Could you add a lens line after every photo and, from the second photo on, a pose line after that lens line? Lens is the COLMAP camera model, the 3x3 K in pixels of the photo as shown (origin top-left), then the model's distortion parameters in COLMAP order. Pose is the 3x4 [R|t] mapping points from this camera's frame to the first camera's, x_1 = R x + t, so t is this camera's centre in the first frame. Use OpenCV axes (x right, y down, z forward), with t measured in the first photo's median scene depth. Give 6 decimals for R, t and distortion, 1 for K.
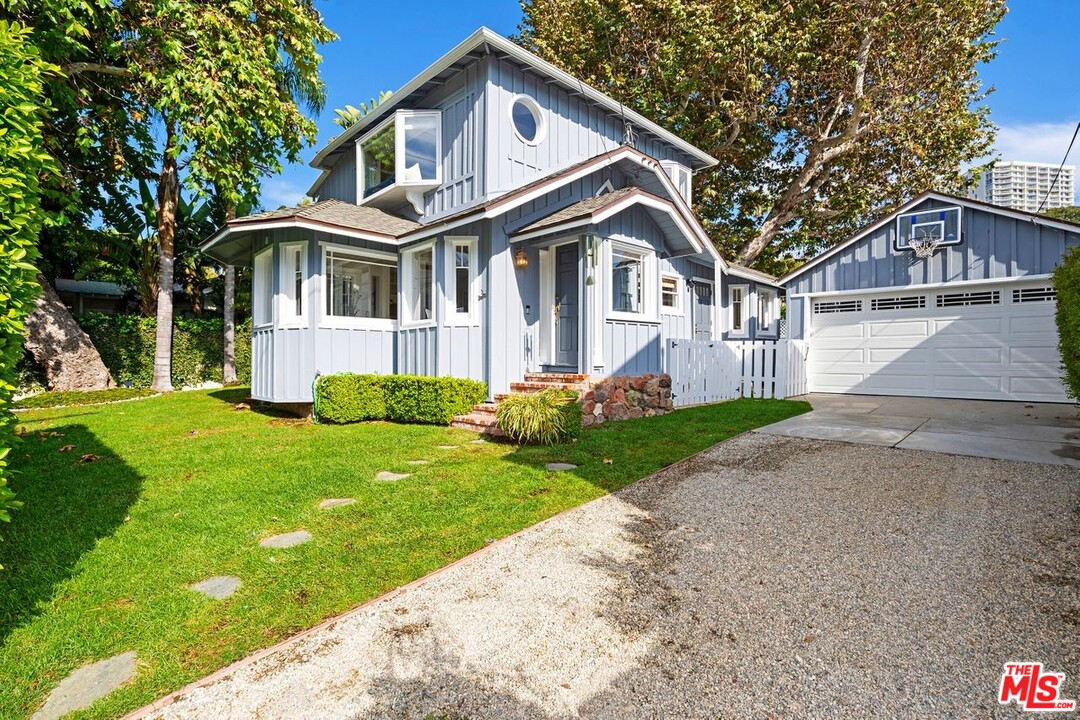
lens RADIAL K [[506.6, 0, 540.8], [0, 506.6, 345.6], [0, 0, 1]] dist [-0.014695, 0.002753]
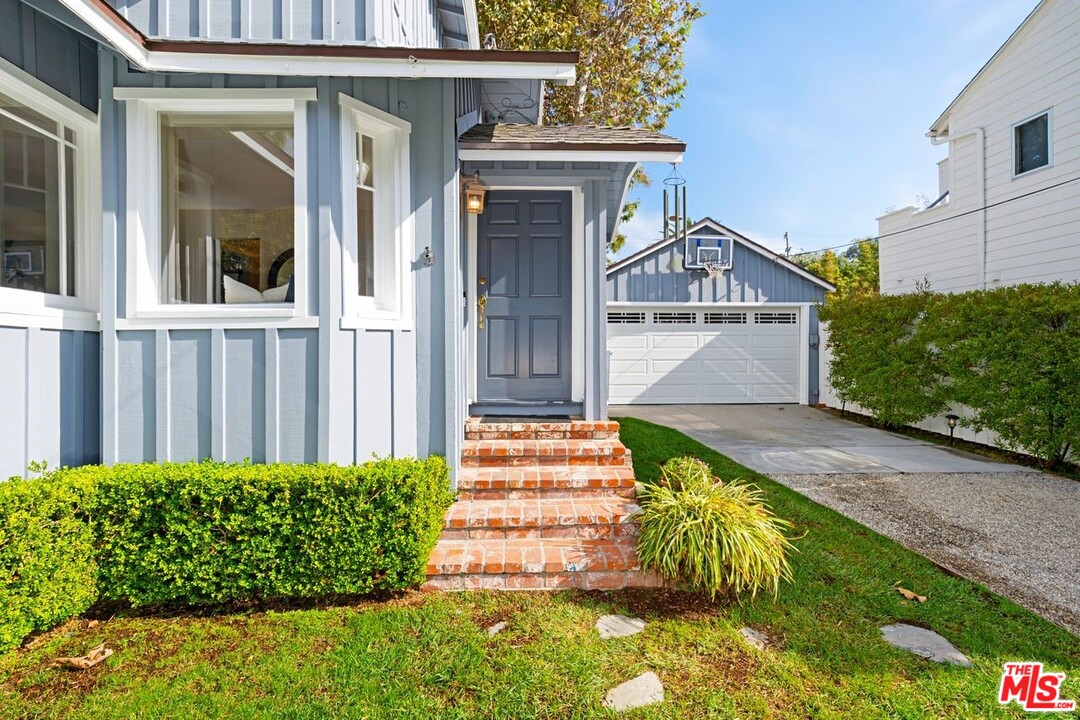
lens RADIAL K [[506.6, 0, 539.7], [0, 506.6, 357.6], [0, 0, 1]] dist [-0.014695, 0.002753]
pose [[0.674236, -0.007636, 0.738476, -0.307083], [-0.016714, 0.999533, 0.025596, -0.023415], [-0.738326, -0.029600, 0.673794, 0.517537]]
